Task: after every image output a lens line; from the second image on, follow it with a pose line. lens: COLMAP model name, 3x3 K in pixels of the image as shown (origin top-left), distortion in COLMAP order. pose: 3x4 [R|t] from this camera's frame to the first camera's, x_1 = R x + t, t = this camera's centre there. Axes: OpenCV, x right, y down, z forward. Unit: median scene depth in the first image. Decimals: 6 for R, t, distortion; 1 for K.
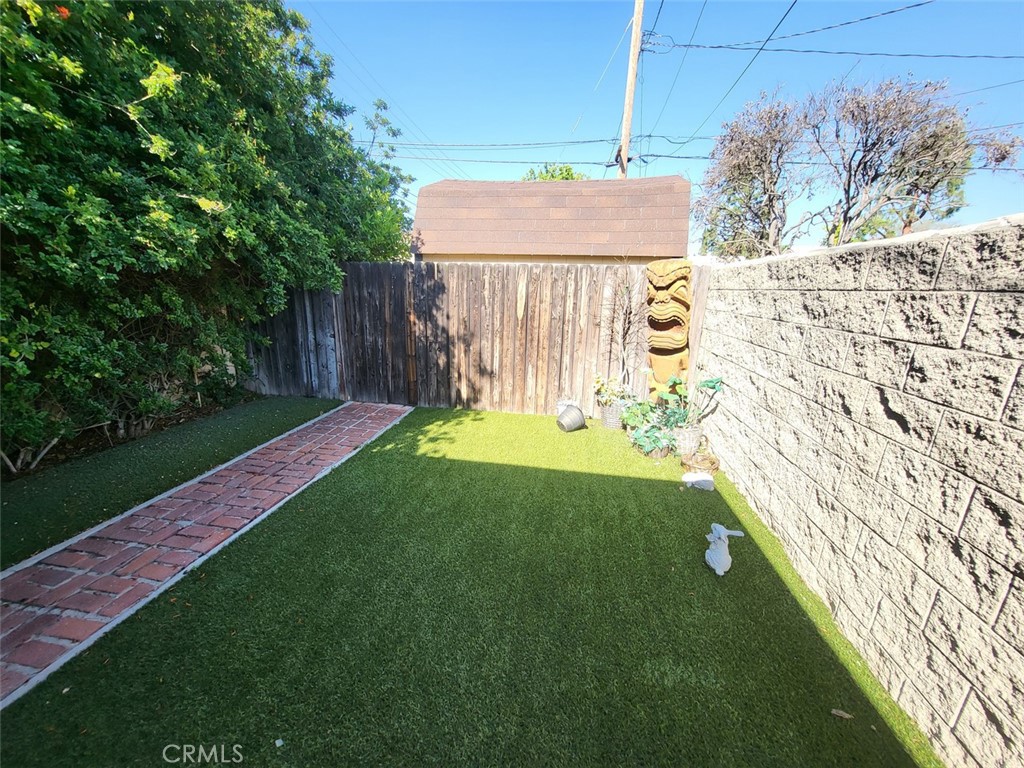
lens RADIAL K [[405.7, 0, 503.8], [0, 405.7, 393.7], [0, 0, 1]] dist [0.000107, -0.000083]
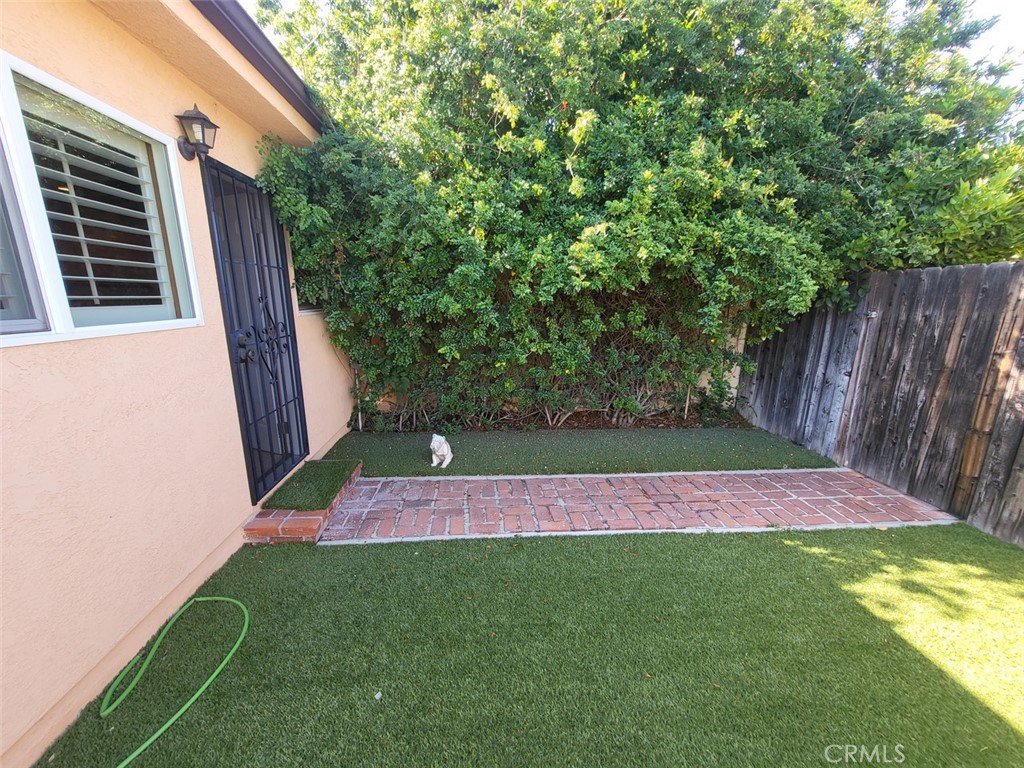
lens RADIAL K [[405.7, 0, 503.8], [0, 405.7, 393.7], [0, 0, 1]] dist [0.000107, -0.000083]
pose [[0.241503, 0.202909, -0.948949, 0.128636], [-0.248379, 0.958245, 0.141685, -0.061291], [0.938075, 0.201482, 0.281817, 0.237466]]
